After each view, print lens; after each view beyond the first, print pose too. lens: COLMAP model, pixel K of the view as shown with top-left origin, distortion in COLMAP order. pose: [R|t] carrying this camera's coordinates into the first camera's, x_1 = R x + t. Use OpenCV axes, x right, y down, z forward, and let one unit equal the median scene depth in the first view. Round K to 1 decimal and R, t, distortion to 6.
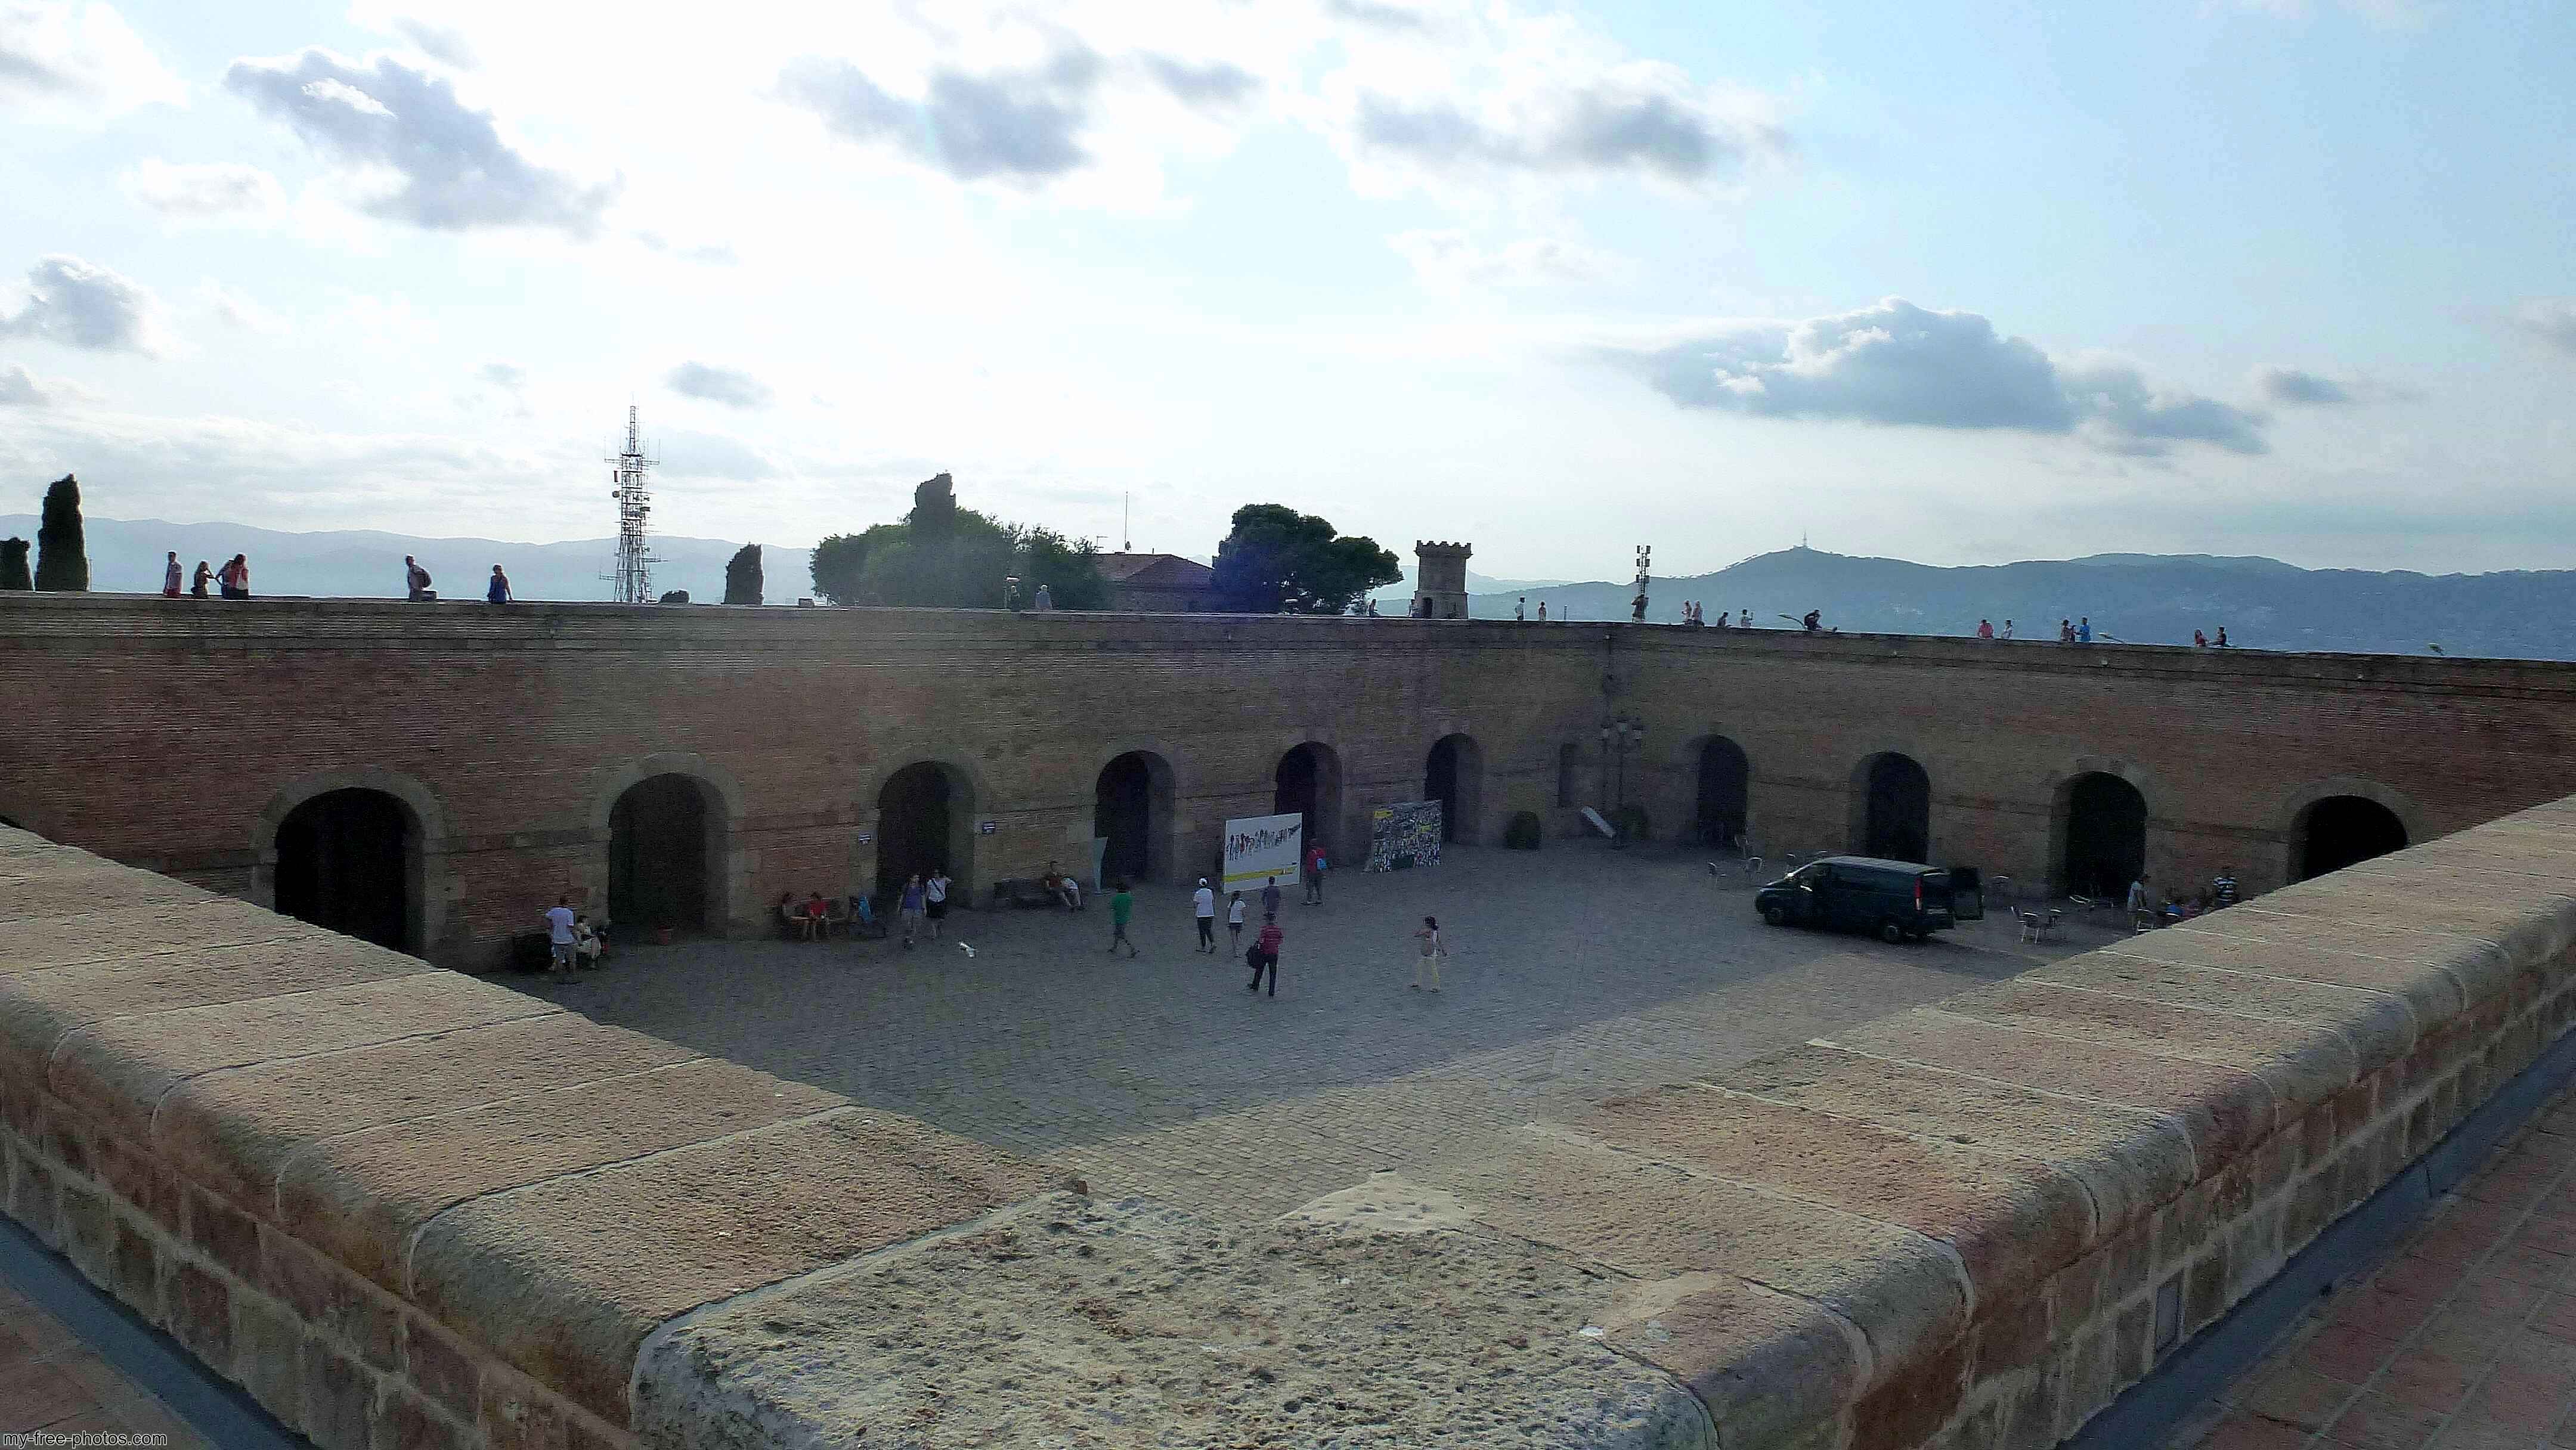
lens RADIAL K [[1874.5, 0, 1288.0], [0, 1874.5, 725.0], [0, 0, 1]] dist [-0.057851, 0.034163]
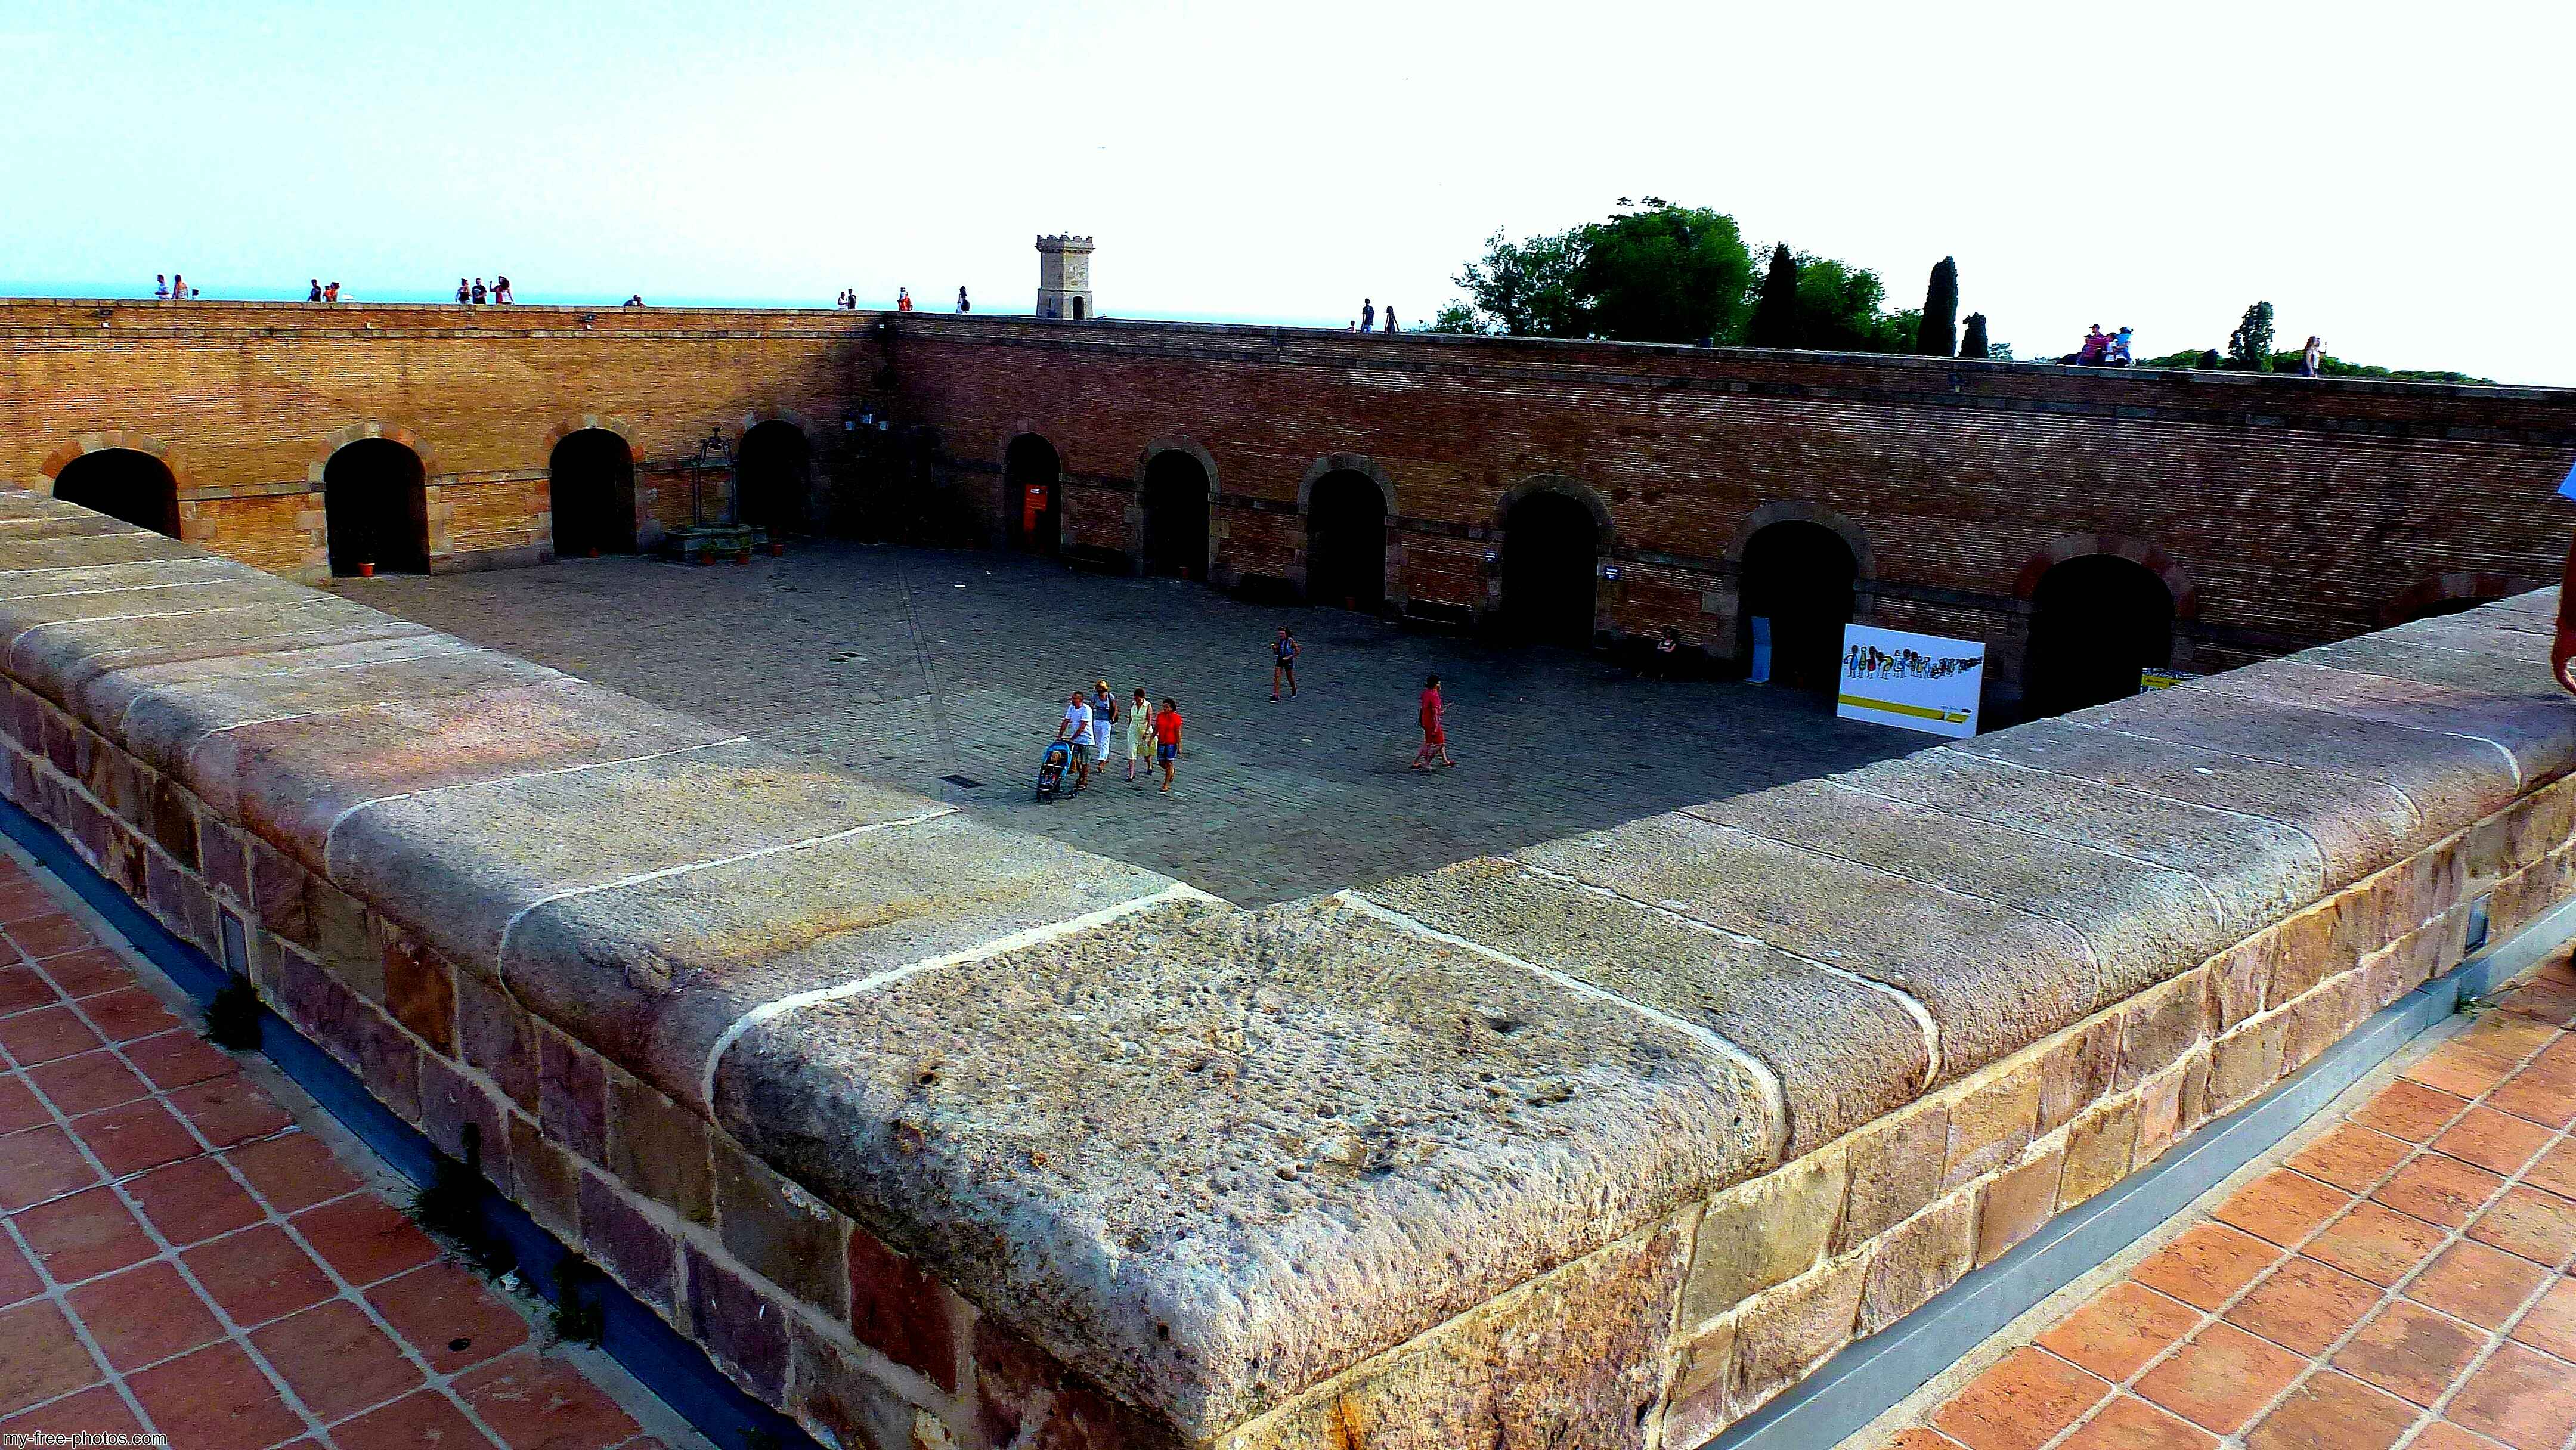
lens RADIAL K [[1874.5, 0, 1288.0], [0, 1874.5, 725.0], [0, 0, 1]] dist [-0.057851, 0.034163]
pose [[-0.006677, 0.186387, -0.982454, 0.806027], [-0.101250, 0.977300, 0.186097, -0.030834], [0.994839, 0.100716, 0.012346, 0.843189]]
